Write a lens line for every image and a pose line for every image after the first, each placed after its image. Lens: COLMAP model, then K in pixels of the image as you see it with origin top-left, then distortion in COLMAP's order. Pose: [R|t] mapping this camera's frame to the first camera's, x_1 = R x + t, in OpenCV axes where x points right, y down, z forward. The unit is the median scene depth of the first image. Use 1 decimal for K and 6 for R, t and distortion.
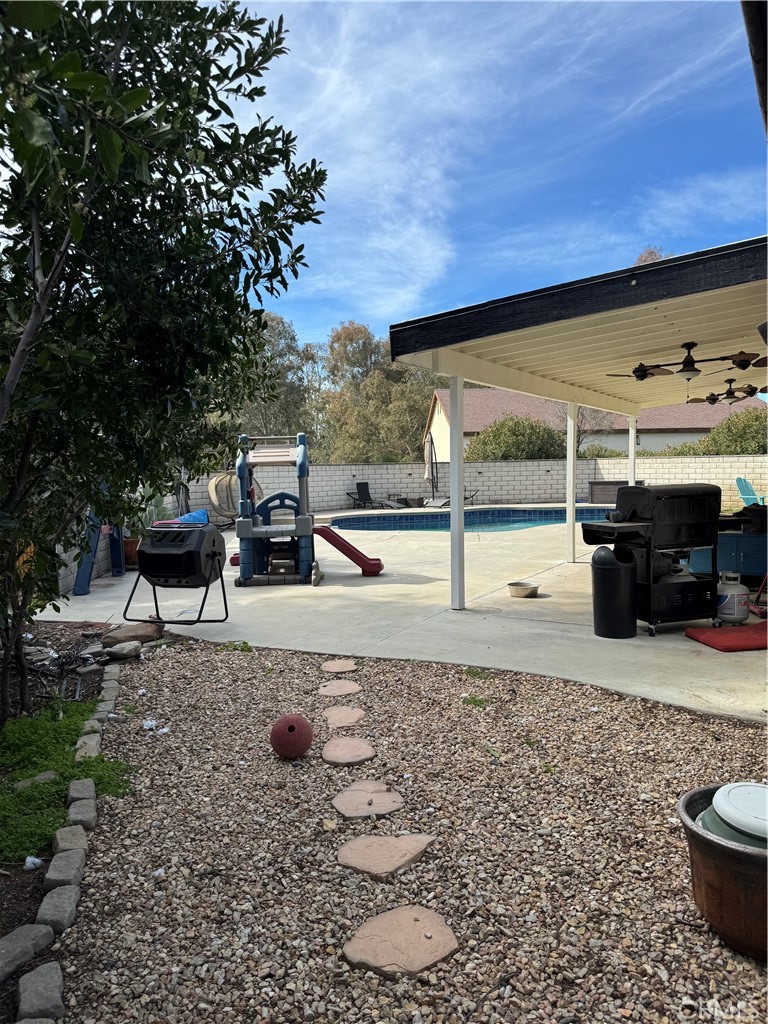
lens RADIAL K [[745.5, 0, 384.0], [0, 745.5, 512.0], [0, 0, 1]] dist [0.330422, -0.481295]
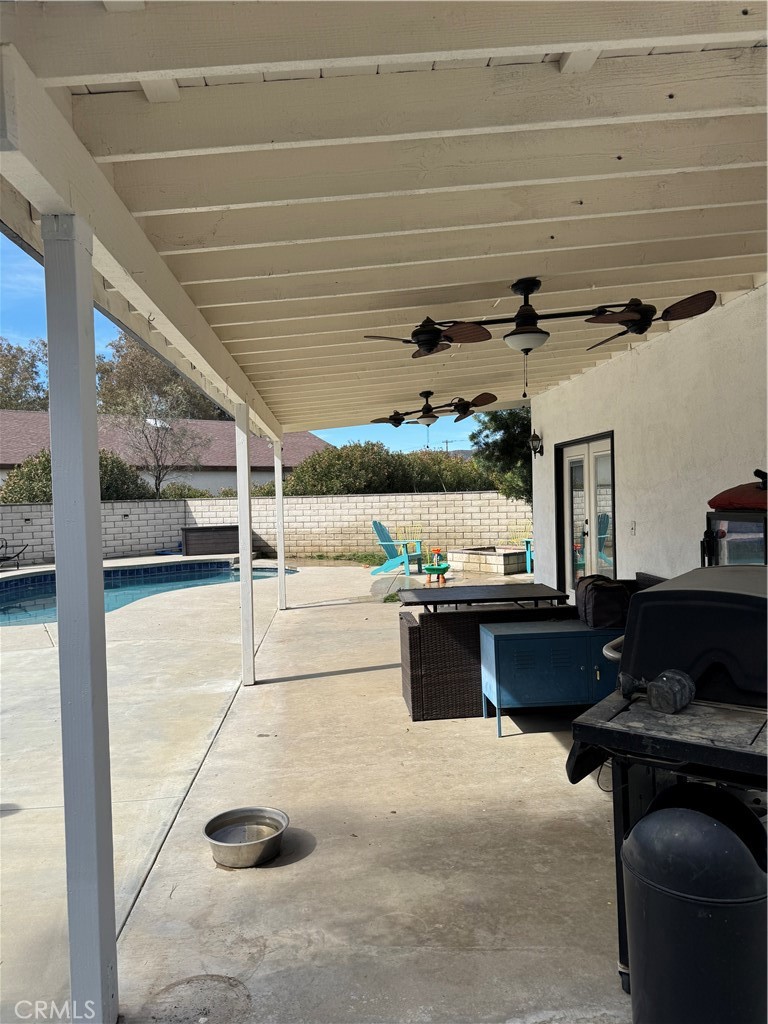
lens RADIAL K [[745.5, 0, 384.0], [0, 745.5, 512.0], [0, 0, 1]] dist [0.330422, -0.481295]
pose [[0.837141, -0.025768, 0.546379, 0.008785], [0.054071, 0.997896, -0.035783, -0.016054], [-0.544308, 0.059499, 0.836773, 0.207792]]
